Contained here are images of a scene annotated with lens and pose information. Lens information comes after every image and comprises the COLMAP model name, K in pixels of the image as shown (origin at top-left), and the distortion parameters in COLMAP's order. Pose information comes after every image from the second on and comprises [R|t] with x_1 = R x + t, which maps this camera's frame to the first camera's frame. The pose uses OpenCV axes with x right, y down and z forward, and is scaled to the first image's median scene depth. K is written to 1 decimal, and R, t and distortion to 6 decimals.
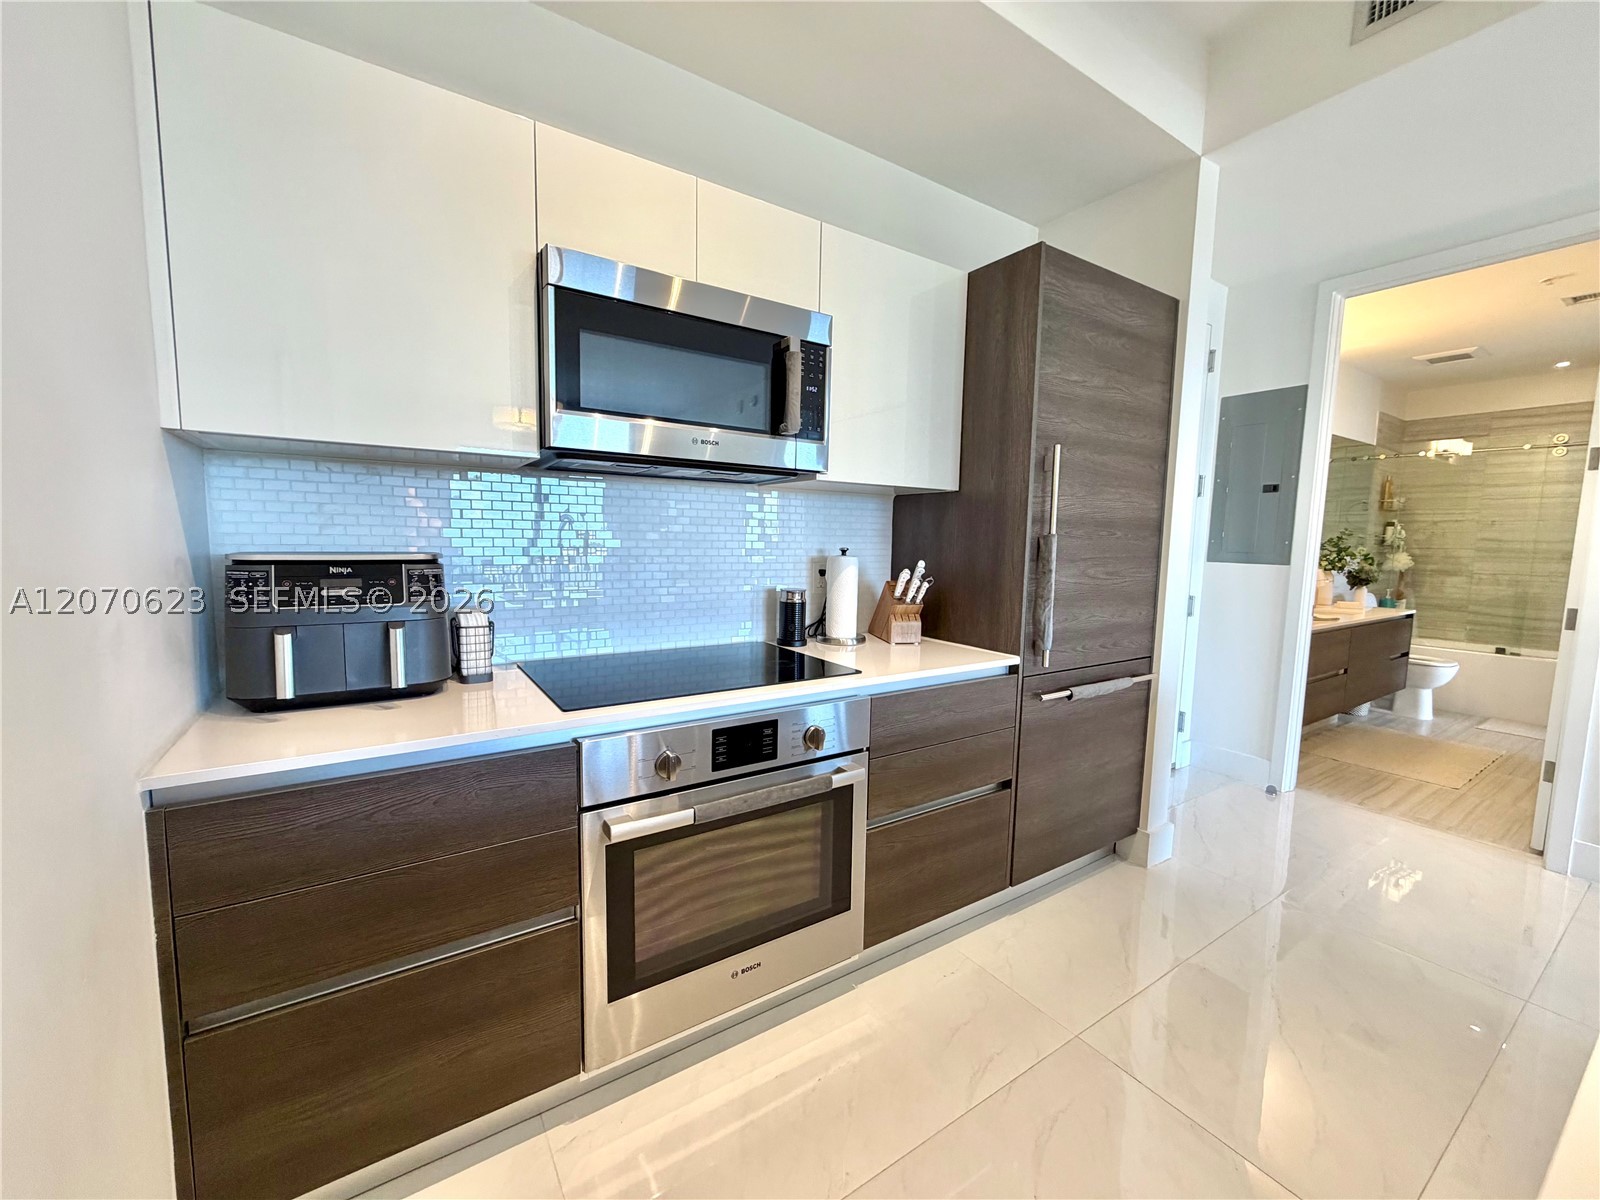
lens RADIAL K [[632.2, 0, 779.7], [0, 632.2, 603.9], [0, 0, 1]] dist [0.001022, 0.000302]
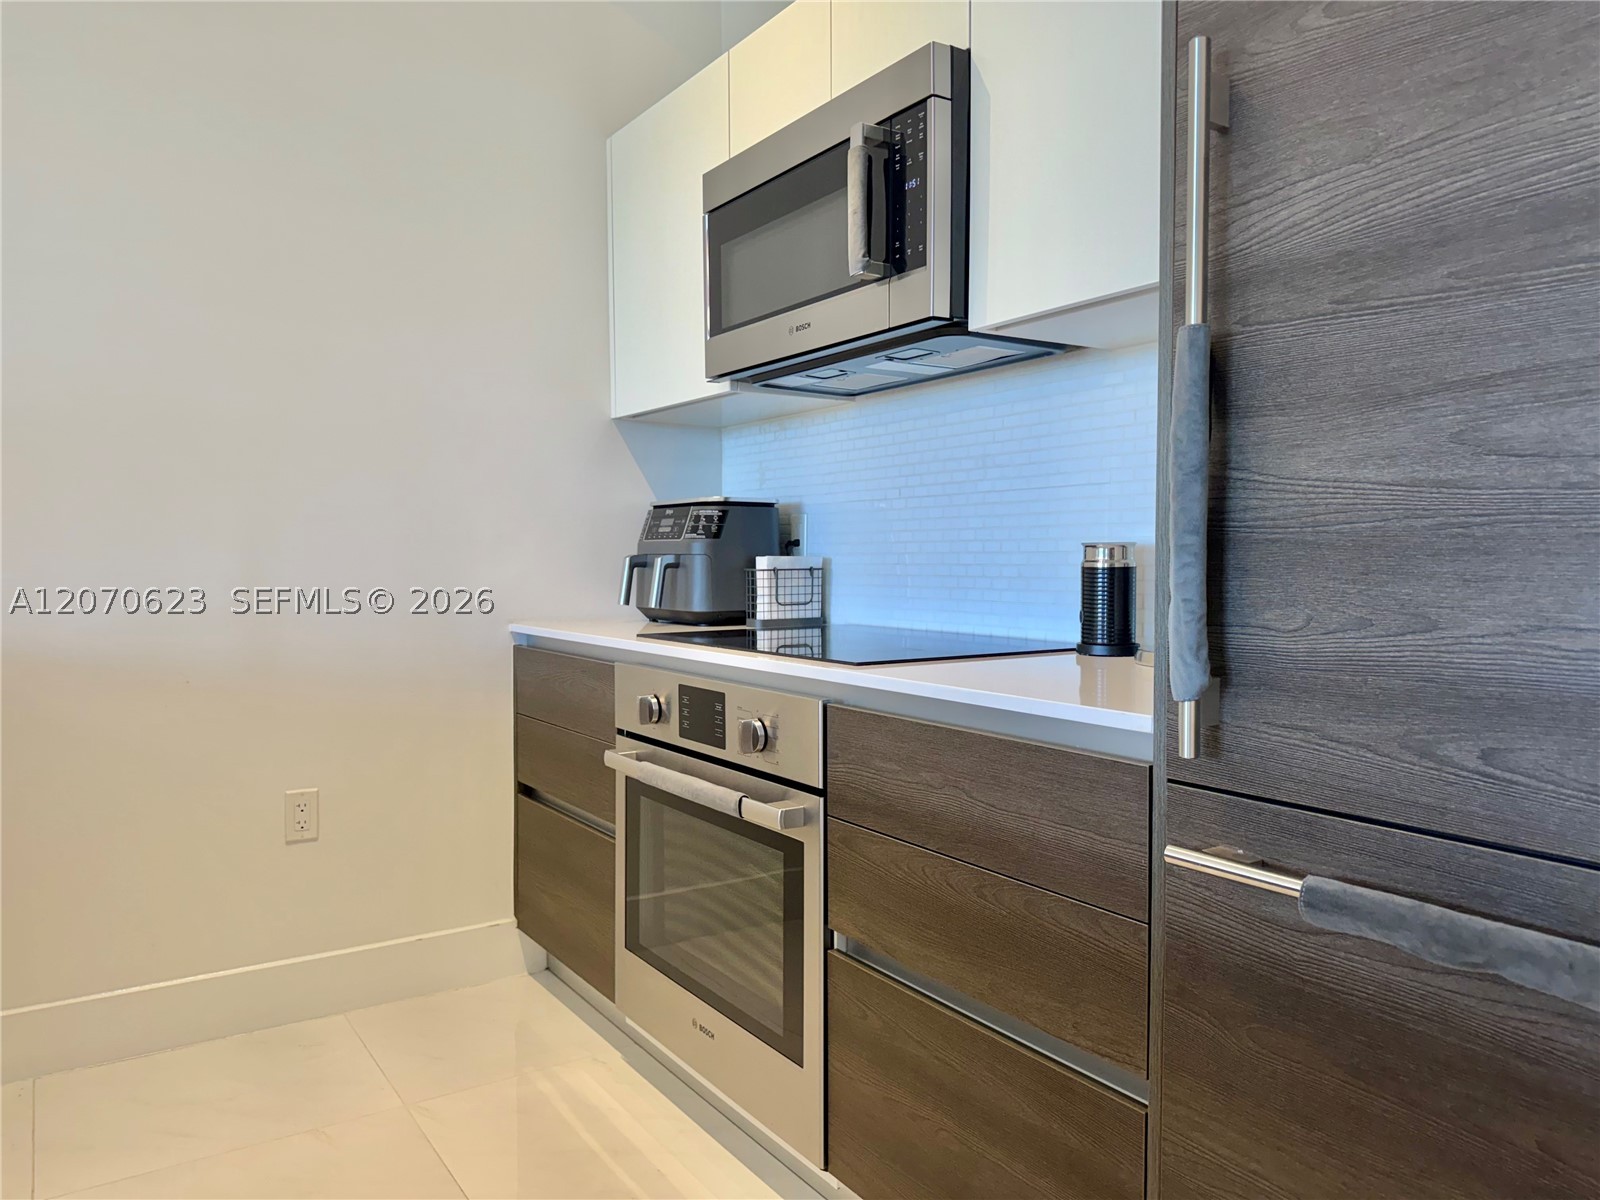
lens RADIAL K [[1136.0, 0, 792.9], [0, 1136.0, 598.3], [0, 0, 1]] dist [0.071328, -0.087909]
pose [[0.008591, 0.020376, -0.999755, 1.268243], [-0.100520, 0.994746, 0.019410, 0.039854], [0.994898, 0.100329, 0.010594, 1.029387]]
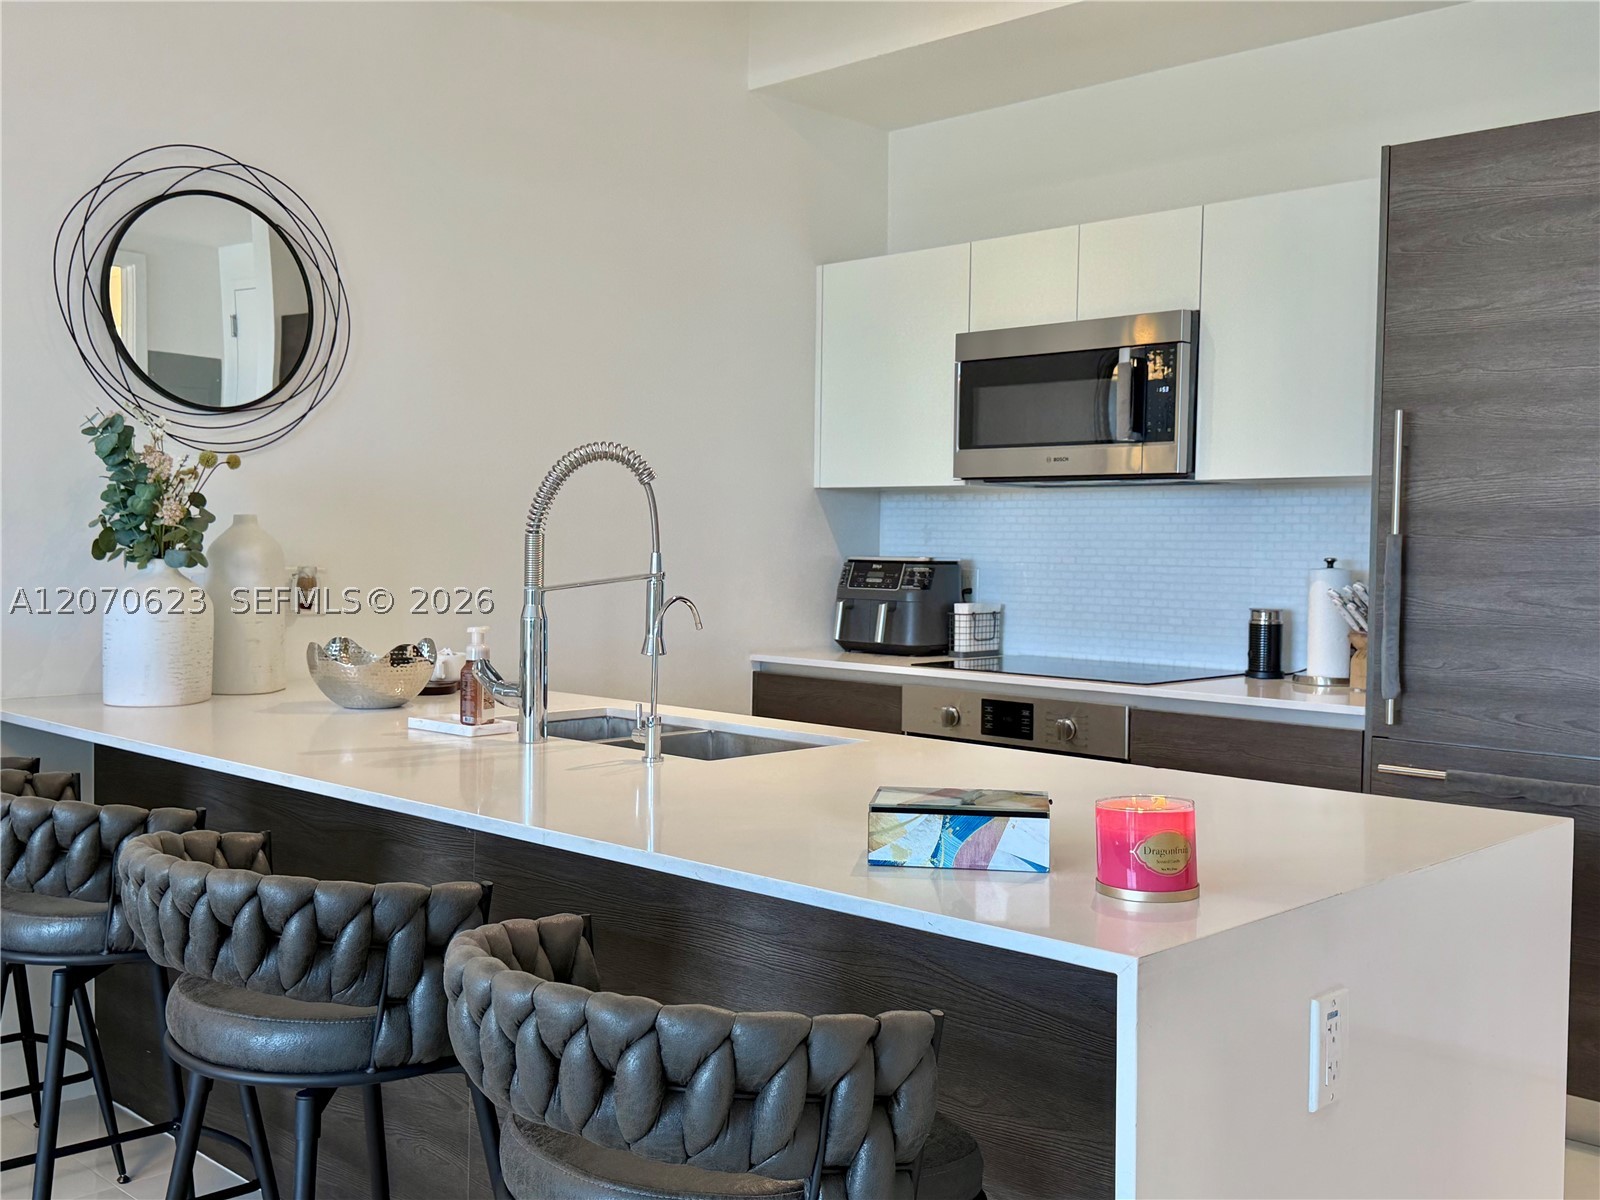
lens RADIAL K [[1572.5, 0, 800.0], [0, 1572.5, 600.0], [0, 0, 1]] dist [0.029557, -0.022983]
pose [[0.228366, 0.022609, -0.973313, 2.542275], [-0.109864, 0.993943, -0.002689, 0.051547], [0.967357, 0.107546, 0.229467, -0.054108]]
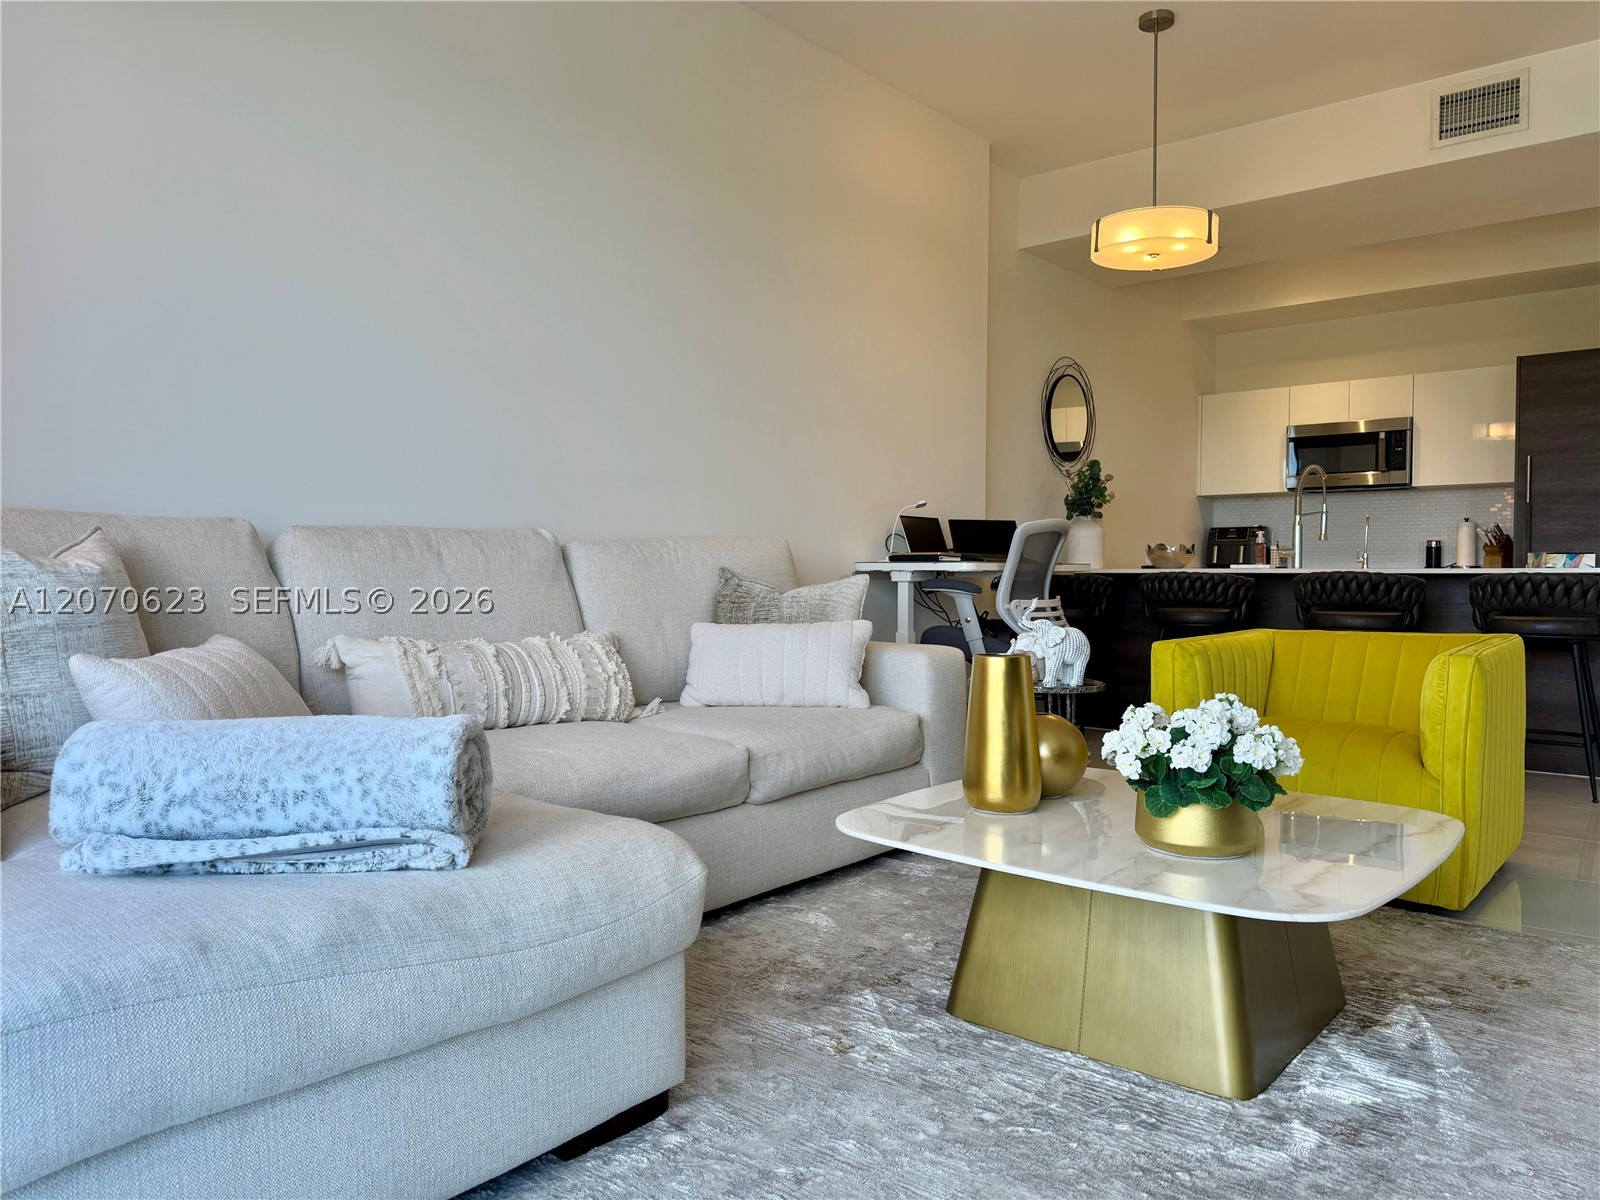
lens RADIAL K [[1136.0, 0, 792.9], [0, 1136.0, 598.3], [0, 0, 1]] dist [0.071328, -0.087909]
pose [[0.301846, 0.005643, -0.953340, 3.861975], [-0.092865, 0.995401, -0.023511, 0.580813], [0.948823, 0.095629, 0.300982, -2.641910]]
